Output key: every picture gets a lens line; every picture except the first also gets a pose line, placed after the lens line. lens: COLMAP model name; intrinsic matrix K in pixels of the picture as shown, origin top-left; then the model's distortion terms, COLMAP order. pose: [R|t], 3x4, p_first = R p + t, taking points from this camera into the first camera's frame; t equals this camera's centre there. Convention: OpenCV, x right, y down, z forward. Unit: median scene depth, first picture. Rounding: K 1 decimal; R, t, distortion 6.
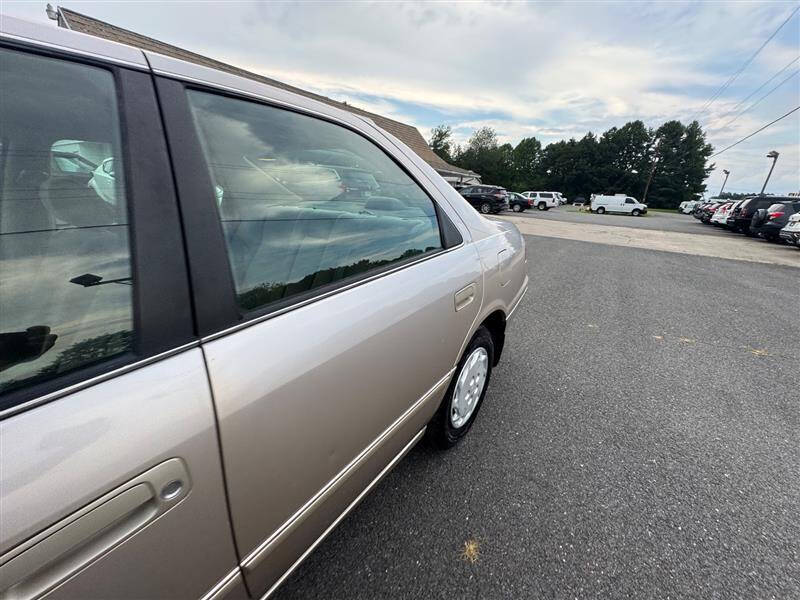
lens RADIAL K [[320.8, 0, 401.4], [0, 320.8, 297.6], [0, 0, 1]] dist [-0.002886, 0.000230]
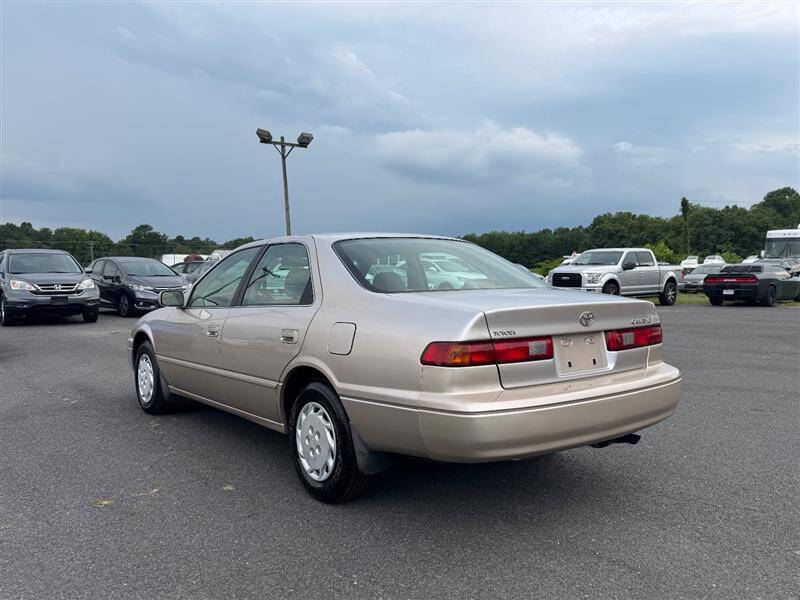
lens RADIAL K [[650.2, 0, 400.0], [0, 650.2, 300.0], [0, 0, 1]] dist [0.119096, -0.185019]
pose [[-0.277589, -0.002920, -0.960695, 0.088032], [-0.320229, 0.943088, 0.089663, -0.017783], [0.905758, 0.332532, -0.262726, 0.065893]]
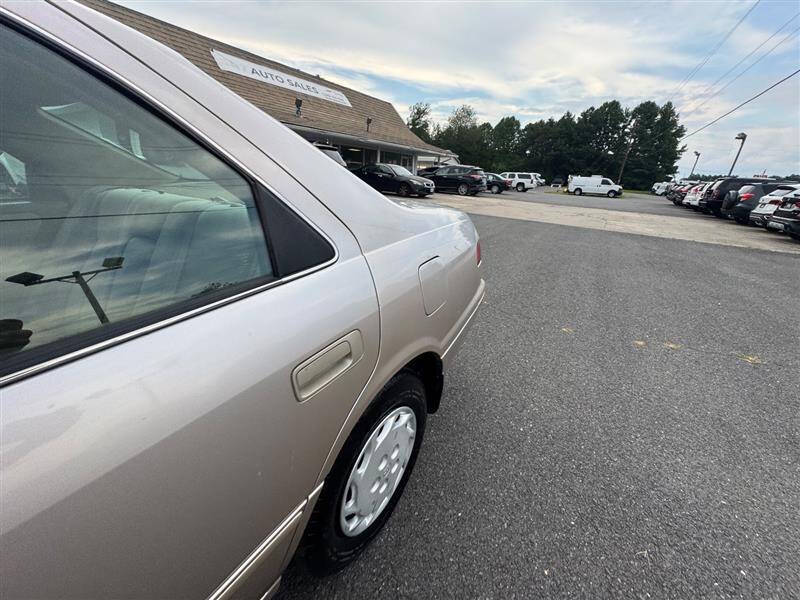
lens RADIAL K [[320.8, 0, 401.4], [0, 320.8, 297.6], [0, 0, 1]] dist [-0.002886, 0.000230]
pose [[0.998246, -0.018128, 0.056367, 0.008594], [0.015067, 0.998413, 0.054258, -0.004106], [-0.057261, -0.053314, 0.996935, 0.013897]]
